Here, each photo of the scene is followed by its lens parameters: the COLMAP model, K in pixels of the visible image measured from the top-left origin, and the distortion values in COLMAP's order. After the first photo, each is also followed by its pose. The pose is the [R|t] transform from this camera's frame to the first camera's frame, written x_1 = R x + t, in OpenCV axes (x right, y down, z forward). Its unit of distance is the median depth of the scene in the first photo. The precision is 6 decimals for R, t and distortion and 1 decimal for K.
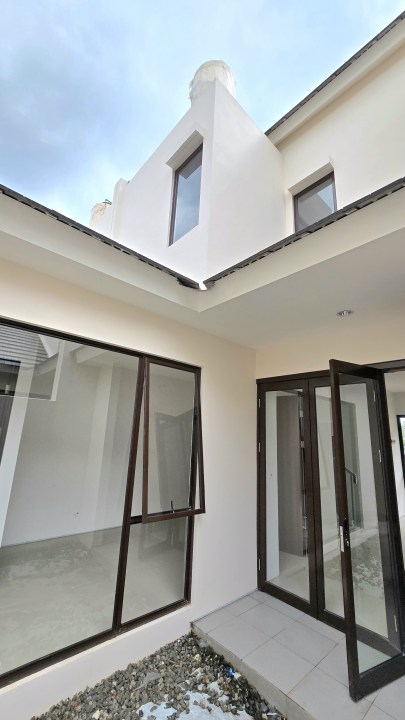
lens RADIAL K [[291.4, 0, 203.5], [0, 291.4, 359.5], [0, 0, 1]] dist [-0.000708, 0.000051]
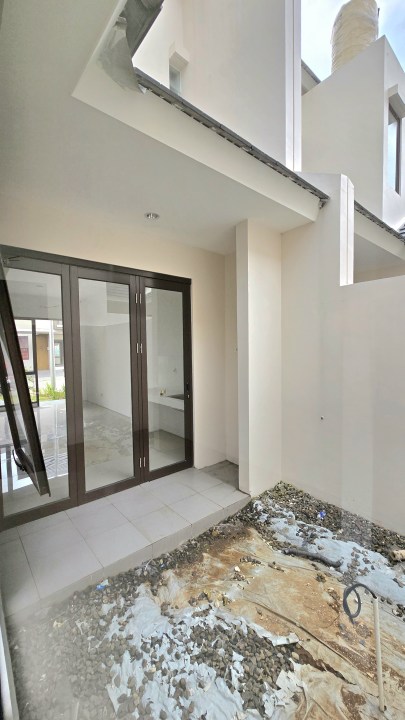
lens RADIAL K [[291.4, 0, 202.6], [0, 291.4, 361.4], [0, 0, 1]] dist [-0.000708, 0.000051]
pose [[0.048740, -0.100335, 0.993759, -0.790721], [-0.231977, 0.966598, 0.108970, 0.237166], [-0.971499, -0.235840, 0.023837, 0.908954]]
